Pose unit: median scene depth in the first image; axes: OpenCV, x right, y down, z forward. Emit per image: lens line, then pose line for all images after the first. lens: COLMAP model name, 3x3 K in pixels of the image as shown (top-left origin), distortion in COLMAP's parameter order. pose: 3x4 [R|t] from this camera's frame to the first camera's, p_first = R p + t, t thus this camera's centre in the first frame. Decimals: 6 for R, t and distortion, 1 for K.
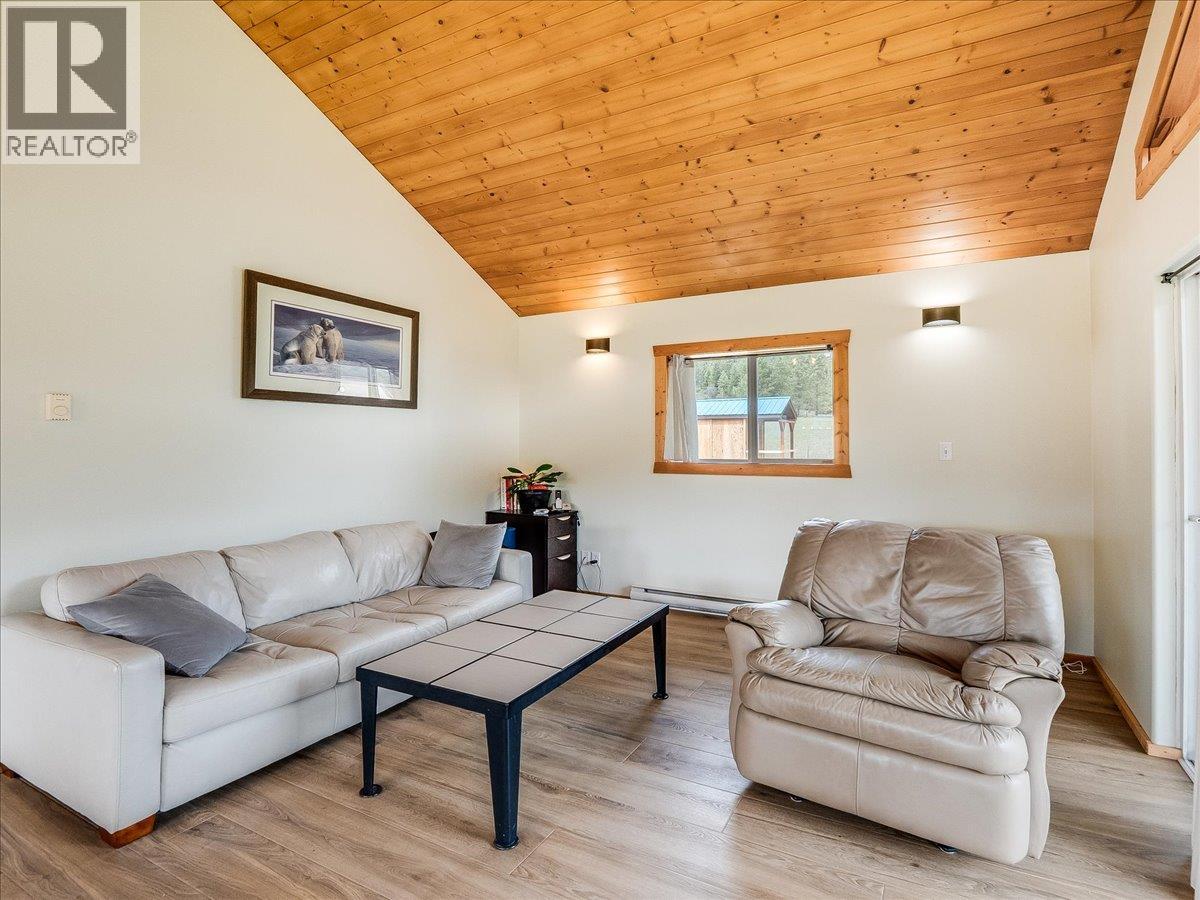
lens RADIAL K [[556.9, 0, 637.3], [0, 556.9, 426.2], [0, 0, 1]] dist [-0.010152, 0.000346]
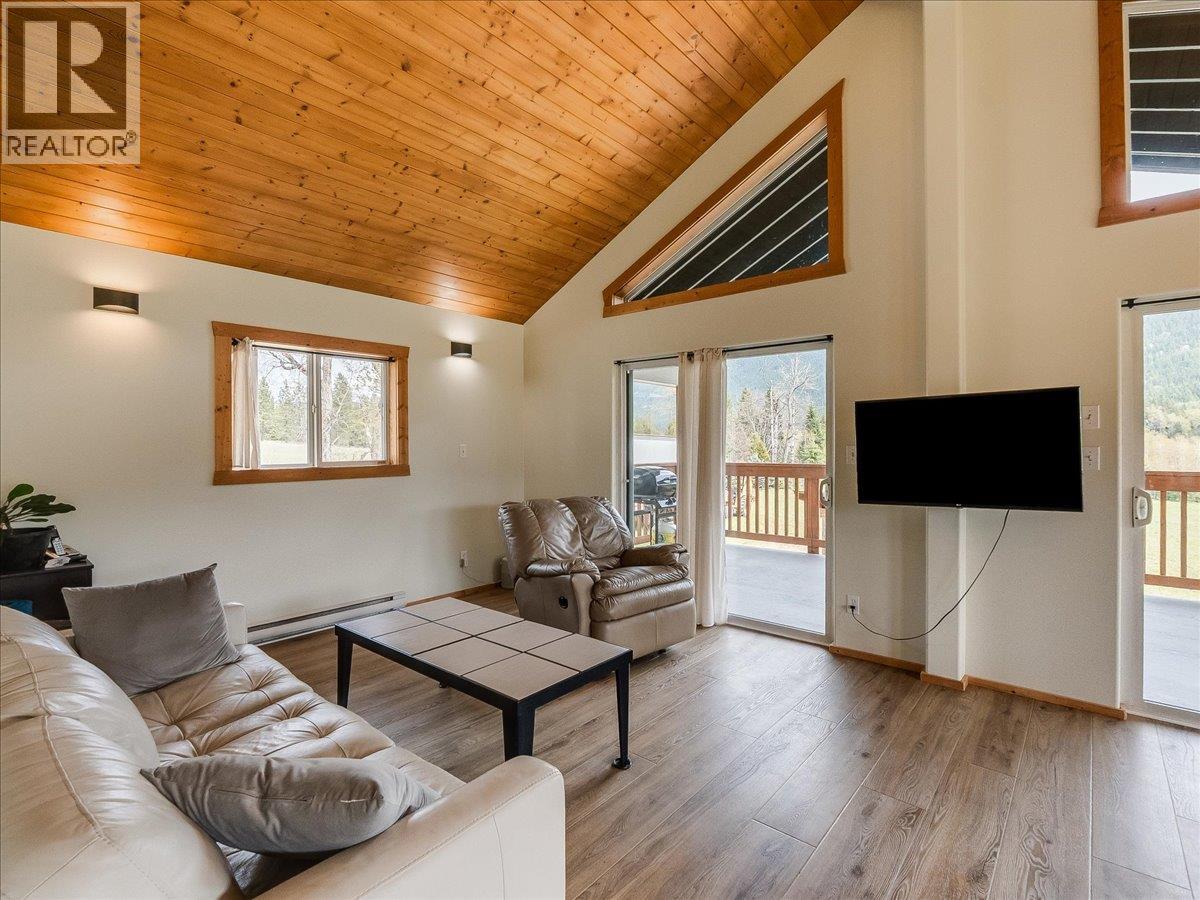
lens RADIAL K [[606.7, 0, 544.0], [0, 606.7, 435.1], [0, 0, 1]] dist [-0.013331, 0.002039]
pose [[0.292440, 0.012005, 0.956209, -0.814787], [-0.023845, 0.999702, -0.005259, 0.009759], [-0.955987, -0.021263, 0.292639, 0.397590]]
